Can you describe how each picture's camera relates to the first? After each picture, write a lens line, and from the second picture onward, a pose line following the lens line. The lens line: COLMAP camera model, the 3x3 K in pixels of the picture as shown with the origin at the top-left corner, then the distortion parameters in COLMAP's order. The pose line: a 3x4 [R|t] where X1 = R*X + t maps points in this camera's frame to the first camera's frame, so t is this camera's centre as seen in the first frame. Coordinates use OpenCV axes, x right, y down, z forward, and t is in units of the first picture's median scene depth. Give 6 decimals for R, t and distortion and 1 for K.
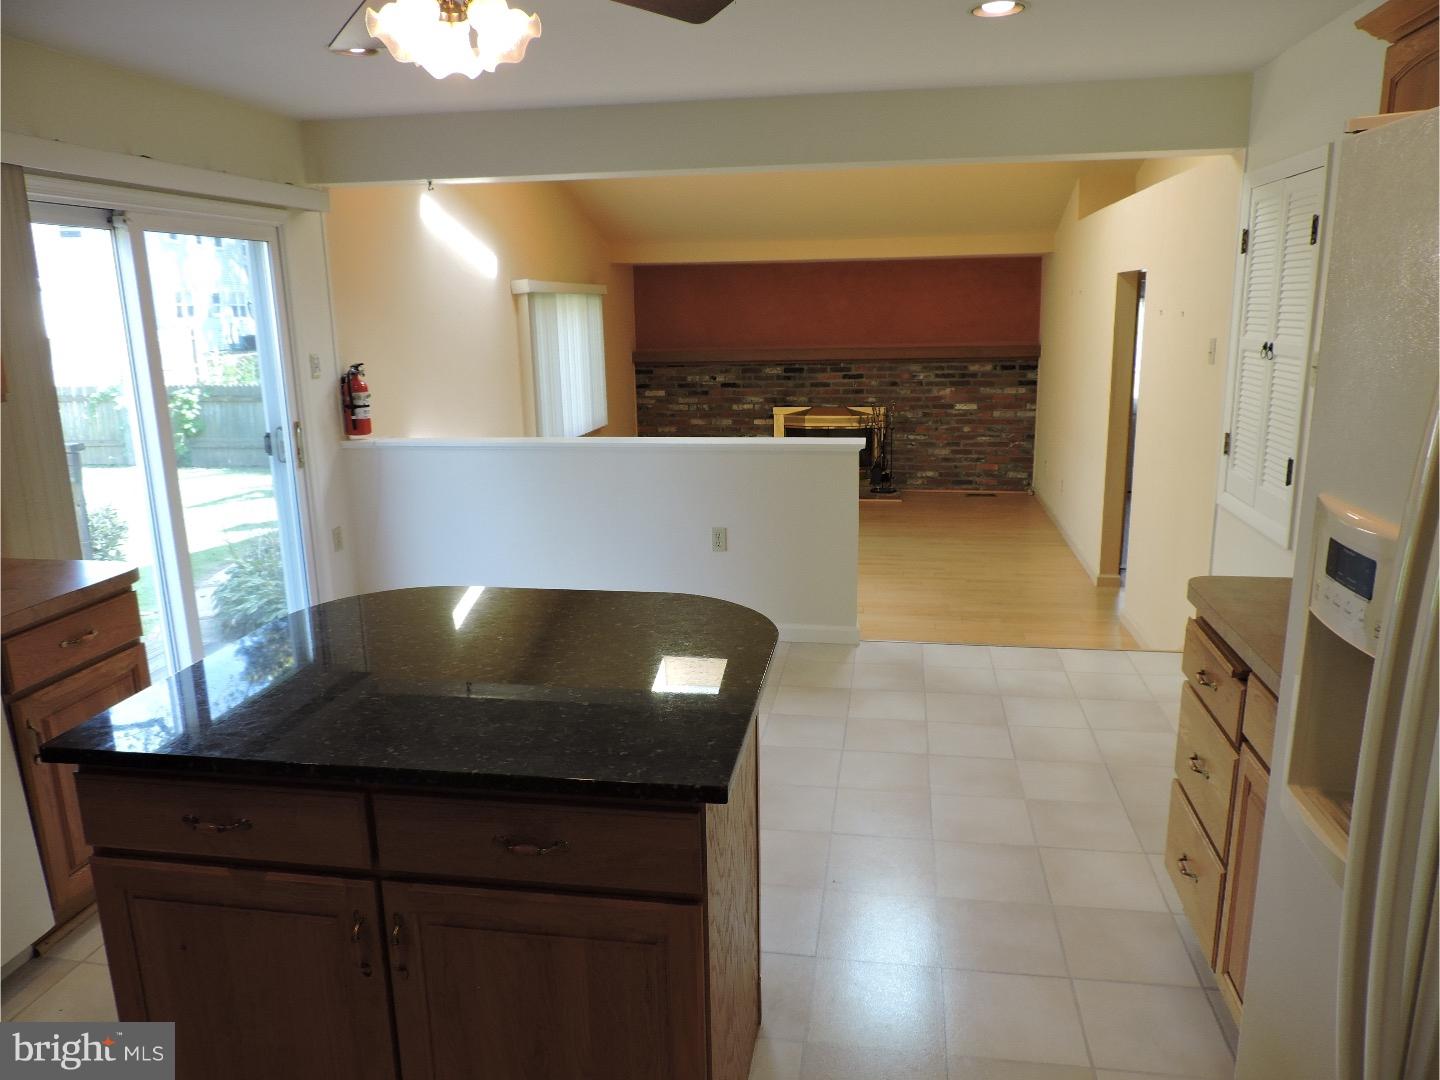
lens RADIAL K [[1020.5, 0, 720.0], [0, 1020.5, 540.0], [0, 0, 1]] dist [-0.021336, -0.003076]
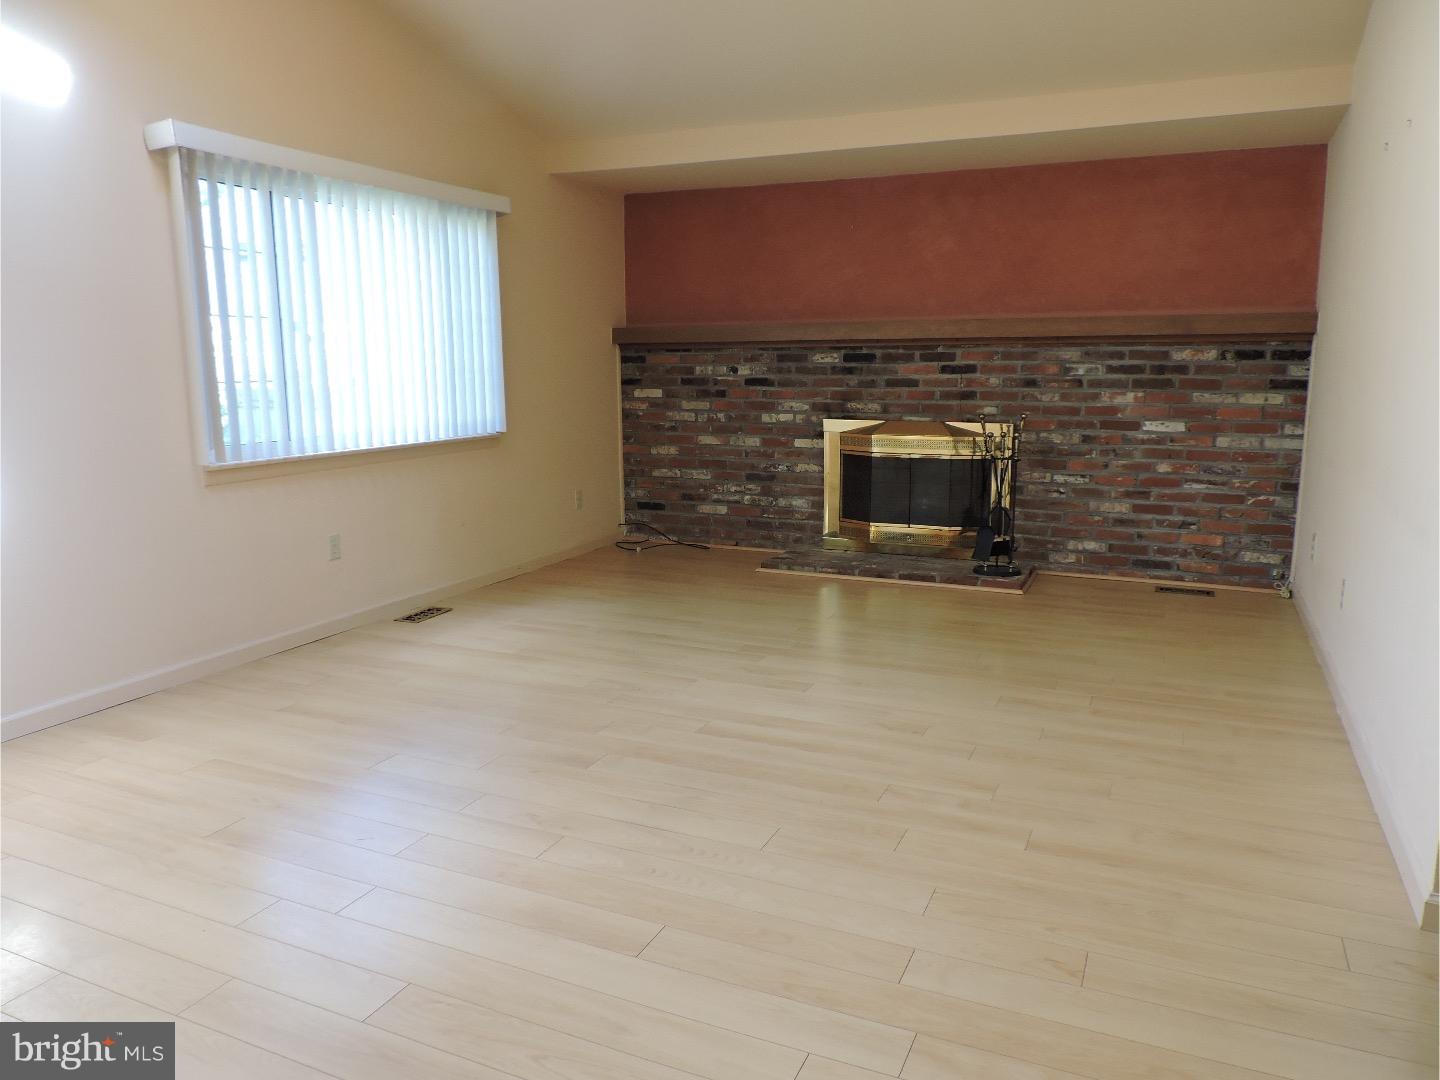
lens RADIAL K [[1020.5, 0, 720.0], [0, 1020.5, 540.0], [0, 0, 1]] dist [-0.021336, -0.003076]
pose [[0.966372, 0.059764, -0.250105, 0.150045], [-0.071328, 0.996751, -0.037421, -0.032932], [0.247056, 0.054002, 0.967495, 0.414578]]
